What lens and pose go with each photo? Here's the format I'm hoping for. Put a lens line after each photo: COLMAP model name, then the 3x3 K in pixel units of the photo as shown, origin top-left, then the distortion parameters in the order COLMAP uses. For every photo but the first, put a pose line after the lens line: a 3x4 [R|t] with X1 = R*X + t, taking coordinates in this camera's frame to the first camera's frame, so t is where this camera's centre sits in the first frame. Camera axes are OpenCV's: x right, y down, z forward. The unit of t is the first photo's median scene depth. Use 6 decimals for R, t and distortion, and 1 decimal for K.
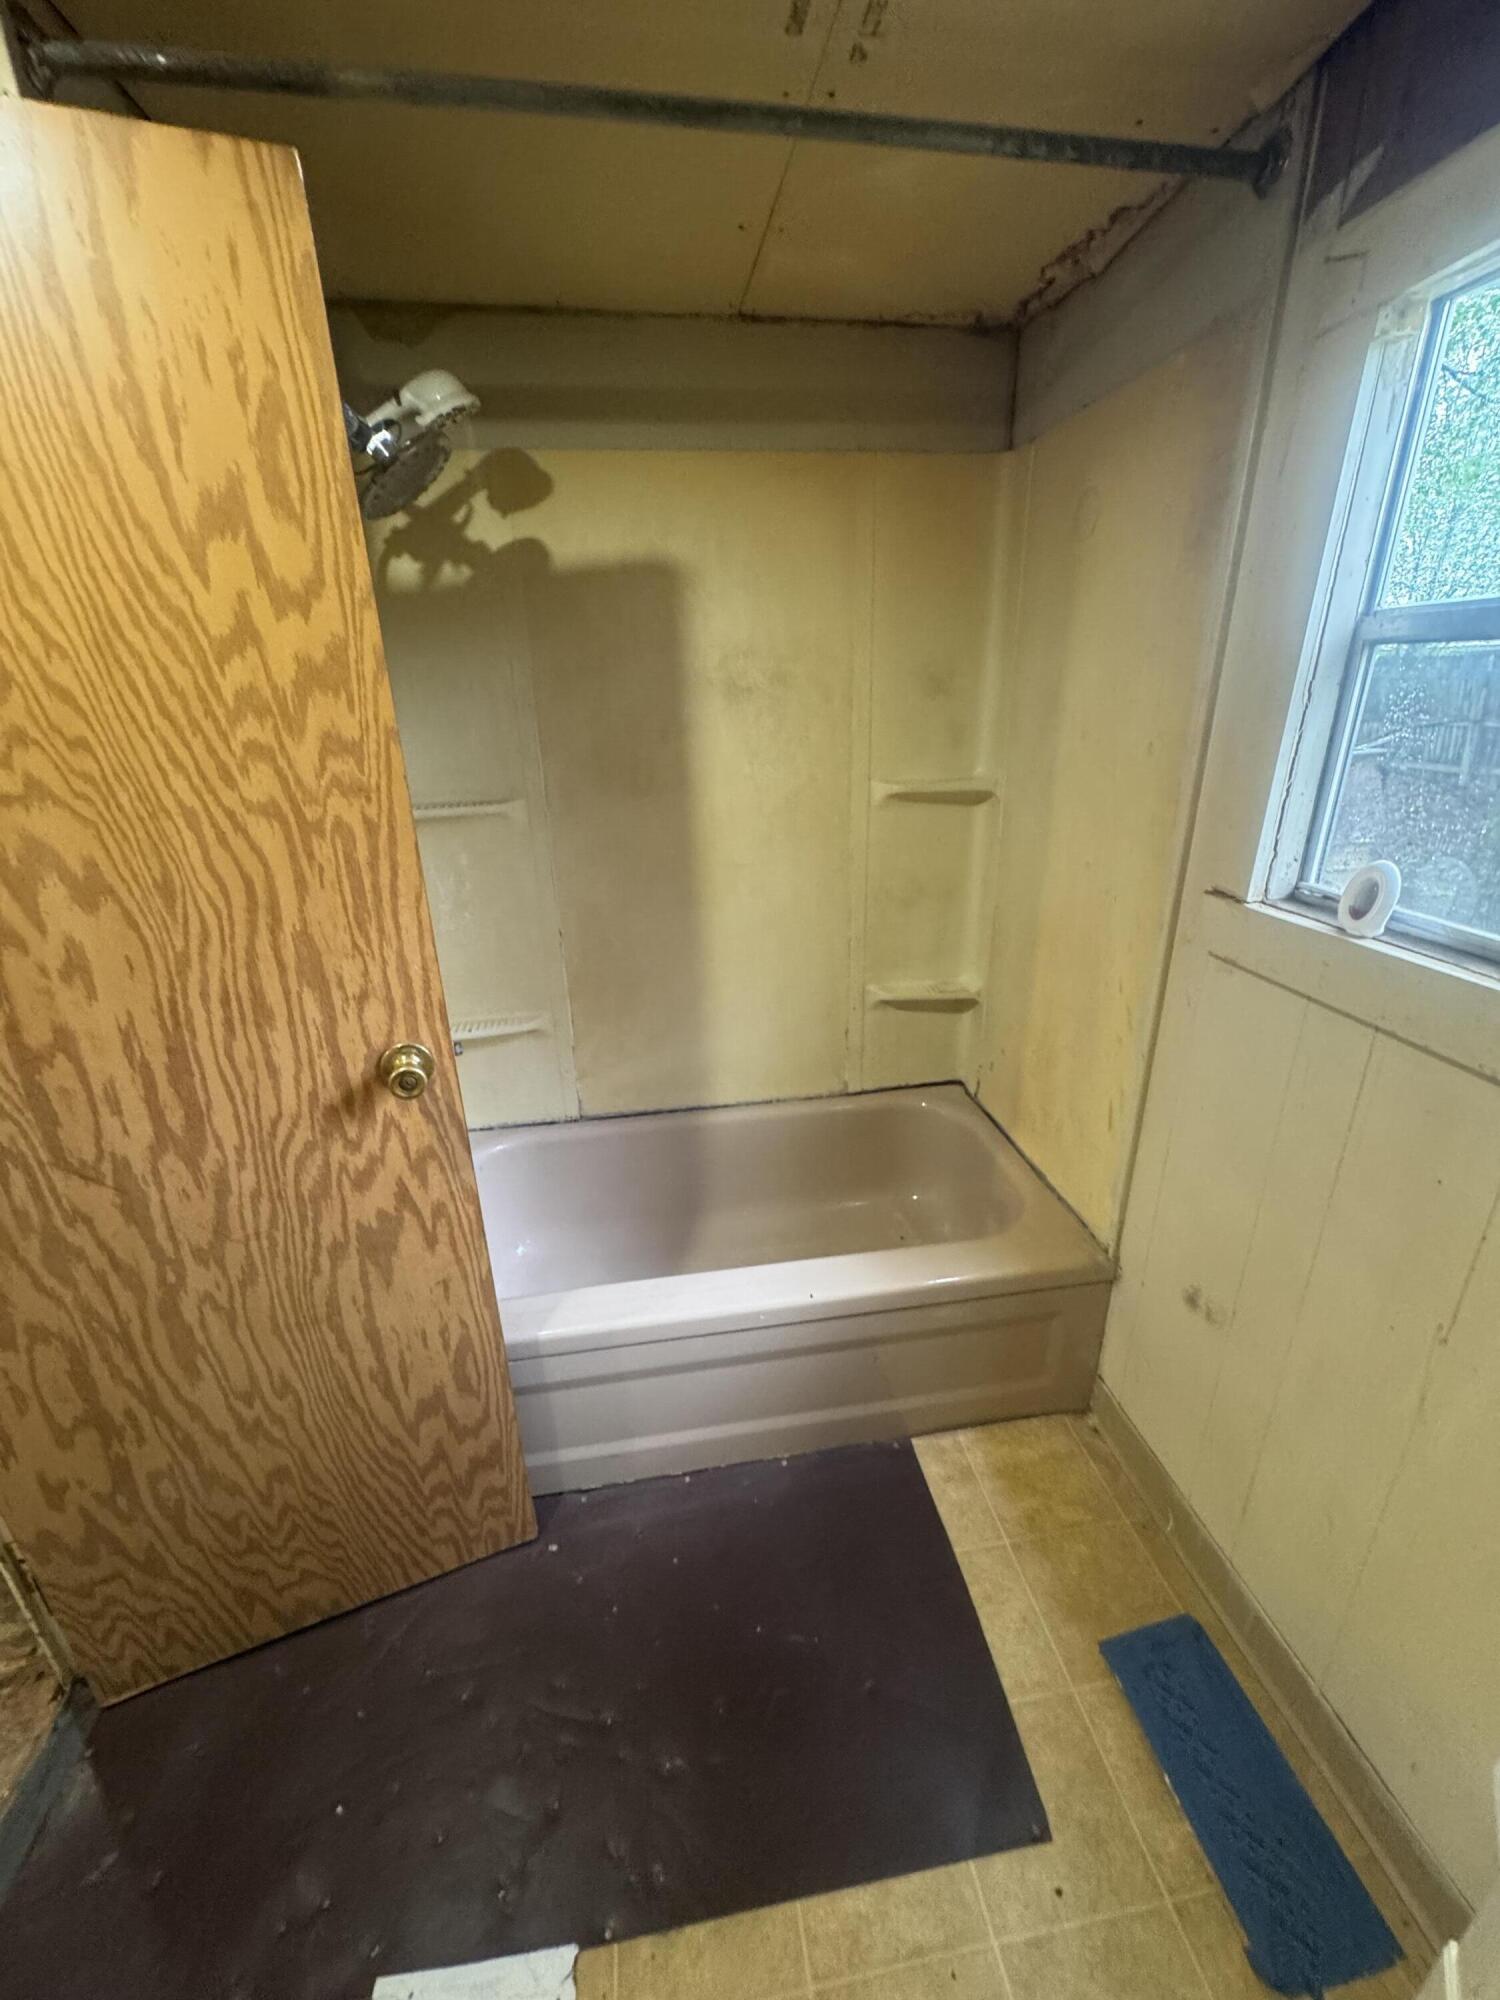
lens RADIAL K [[798.1, 0, 752.4], [0, 798.1, 999.5], [0, 0, 1]] dist [-0.006446, 0.000340]
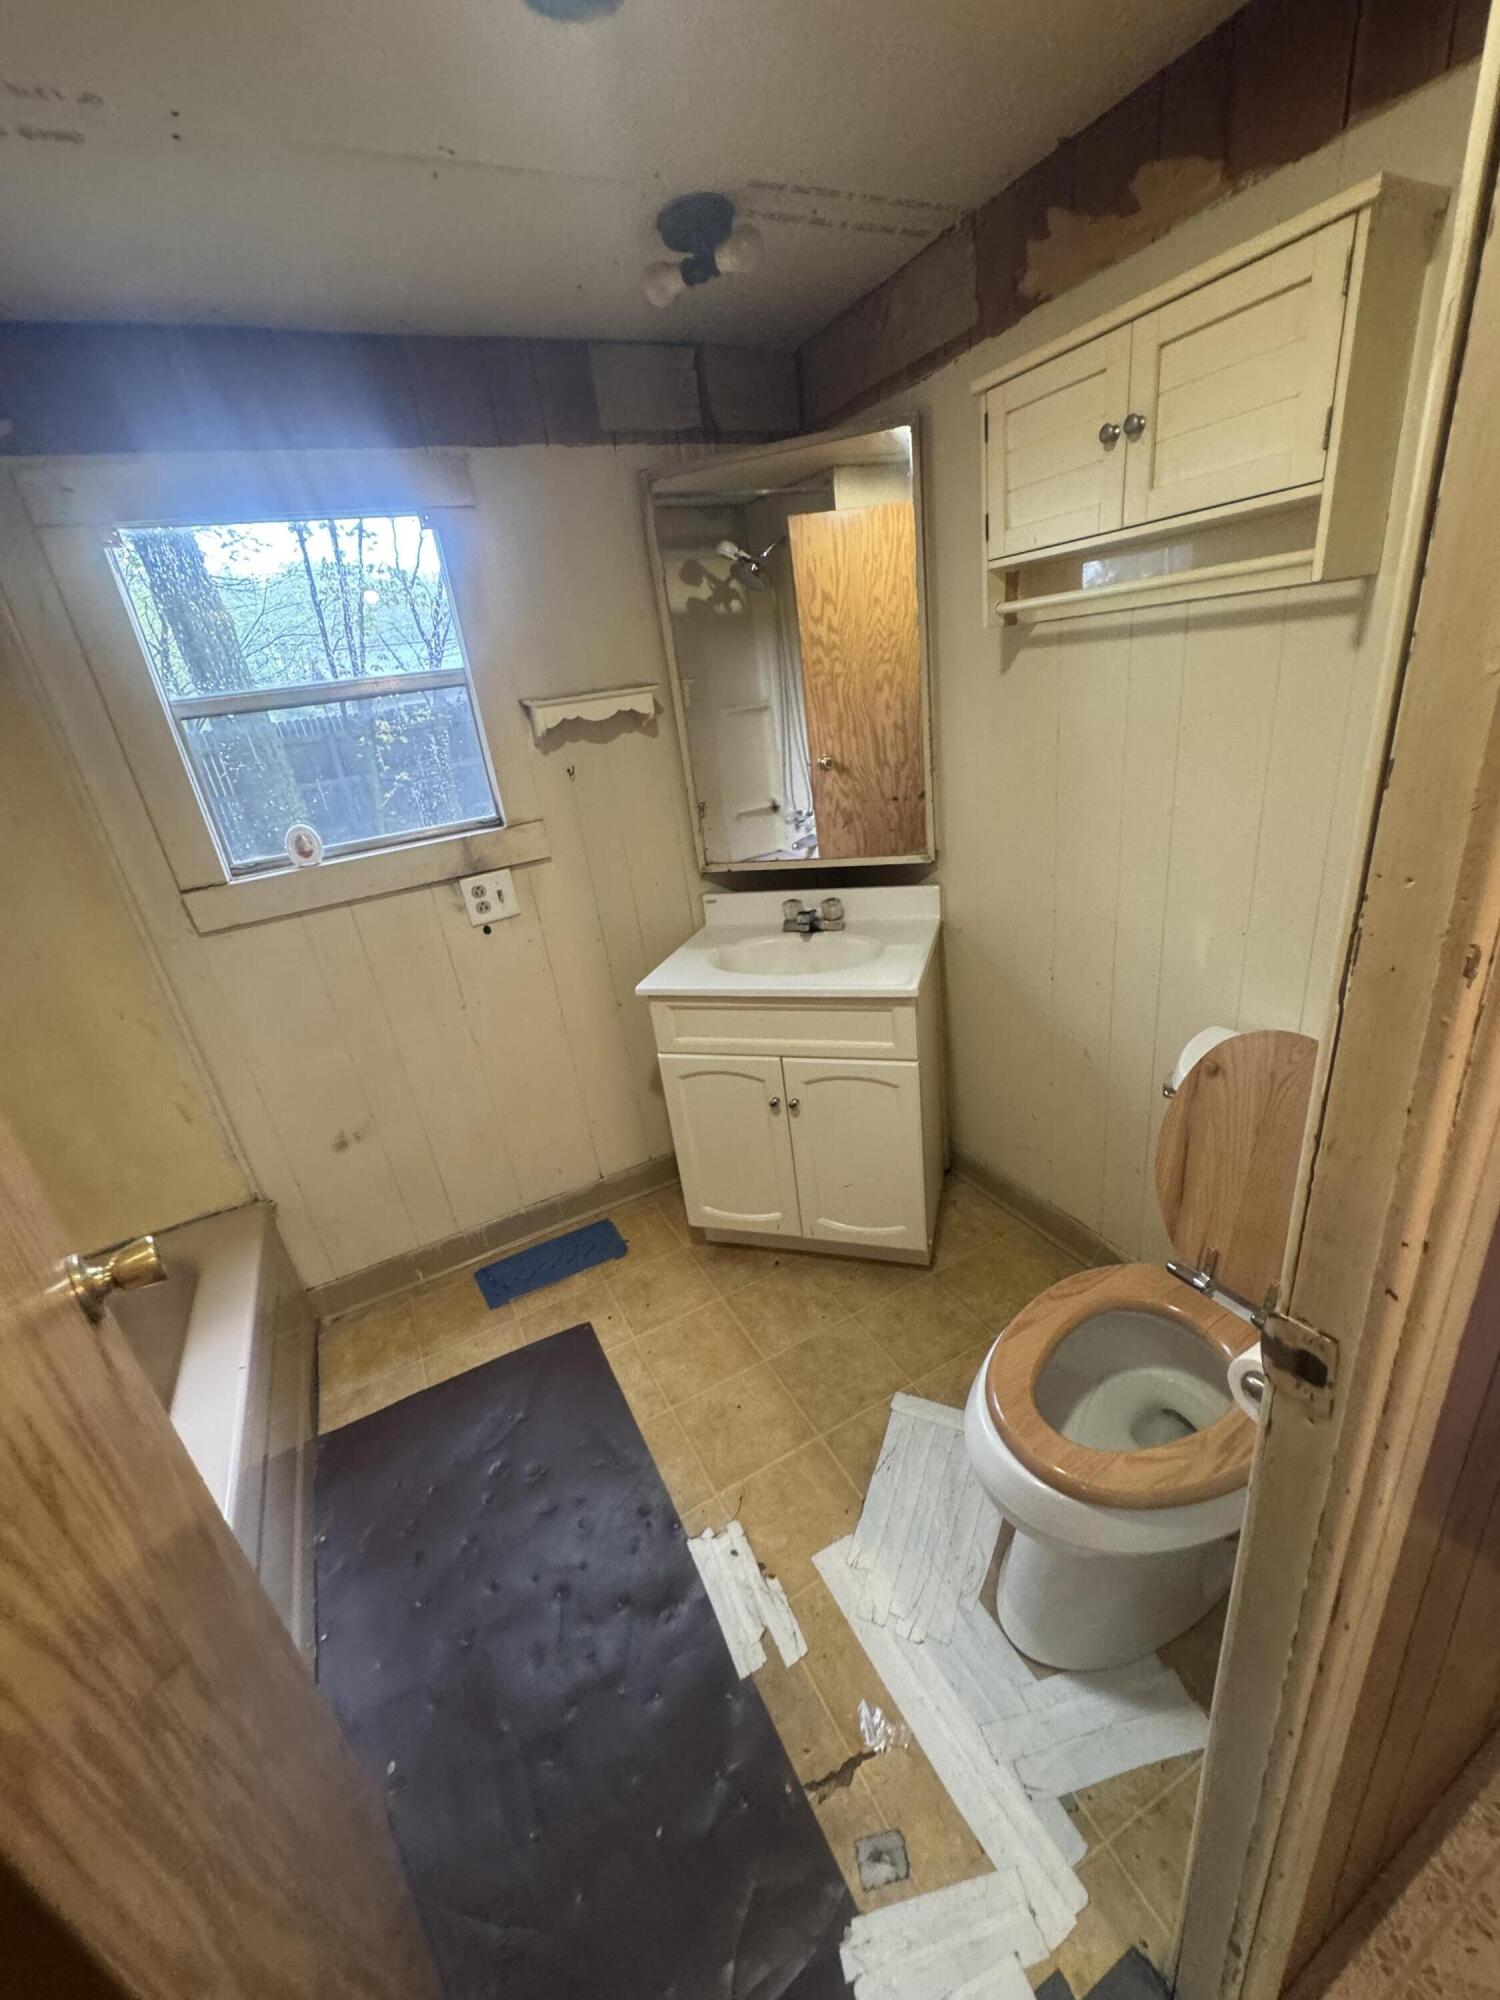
lens RADIAL K [[798.1, 0, 751.5], [0, 798.1, 1000.7], [0, 0, 1]] dist [-0.006446, 0.000340]
pose [[-0.314382, -0.322382, 0.892880, -0.954011], [0.455982, 0.773676, 0.439893, -0.136967], [-0.832613, 0.545432, -0.096229, 0.372810]]
